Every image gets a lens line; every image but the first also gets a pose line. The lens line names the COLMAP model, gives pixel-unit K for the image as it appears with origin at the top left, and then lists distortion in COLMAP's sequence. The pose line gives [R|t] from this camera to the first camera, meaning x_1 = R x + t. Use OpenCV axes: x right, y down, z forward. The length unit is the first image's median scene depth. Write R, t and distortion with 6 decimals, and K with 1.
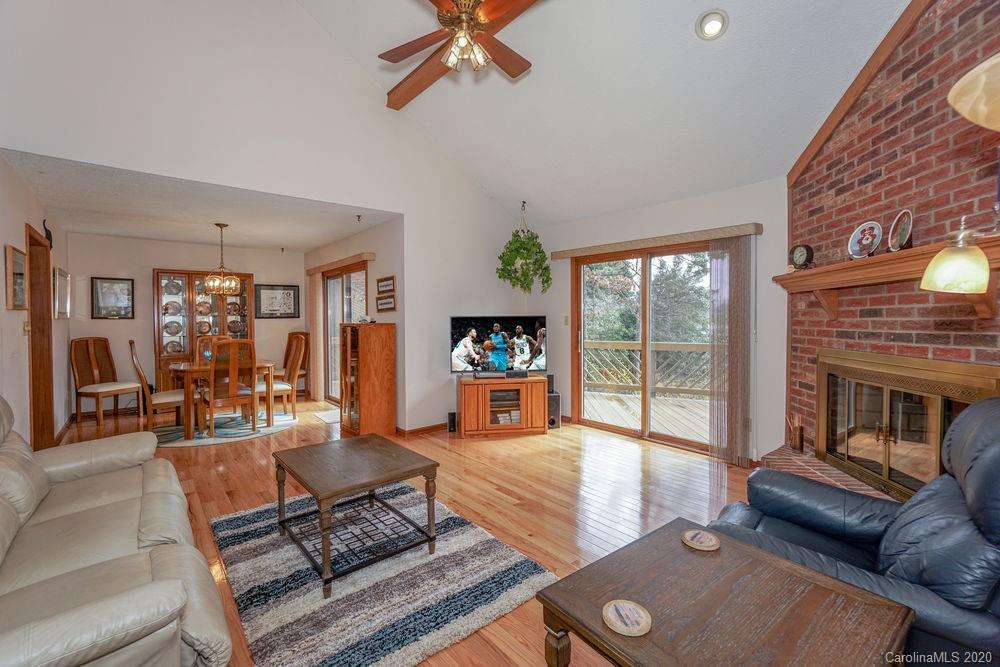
lens RADIAL K [[434.4, 0, 503.1], [0, 434.4, 328.2], [0, 0, 1]] dist [-0.001946, 0.003590]
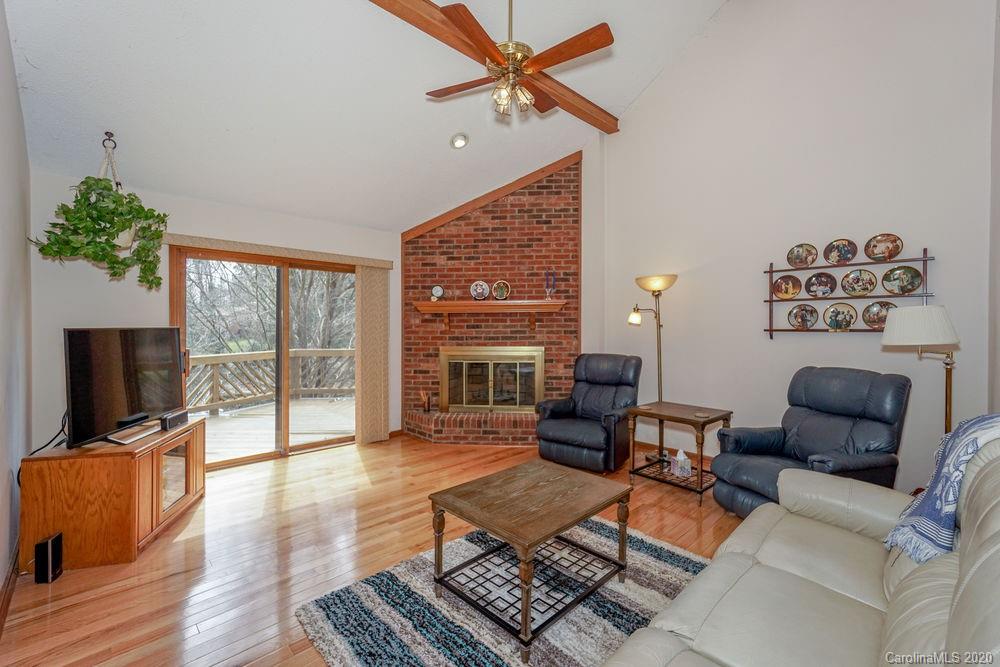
lens RADIAL K [[434.4, 0, 502.7], [0, 434.4, 328.1], [0, 0, 1]] dist [-0.001946, 0.003590]
pose [[-0.078483, -0.005169, 0.996902, -1.061314], [0.022301, 0.999727, 0.006939, -0.036621], [-0.996666, 0.022776, -0.078346, 0.959939]]
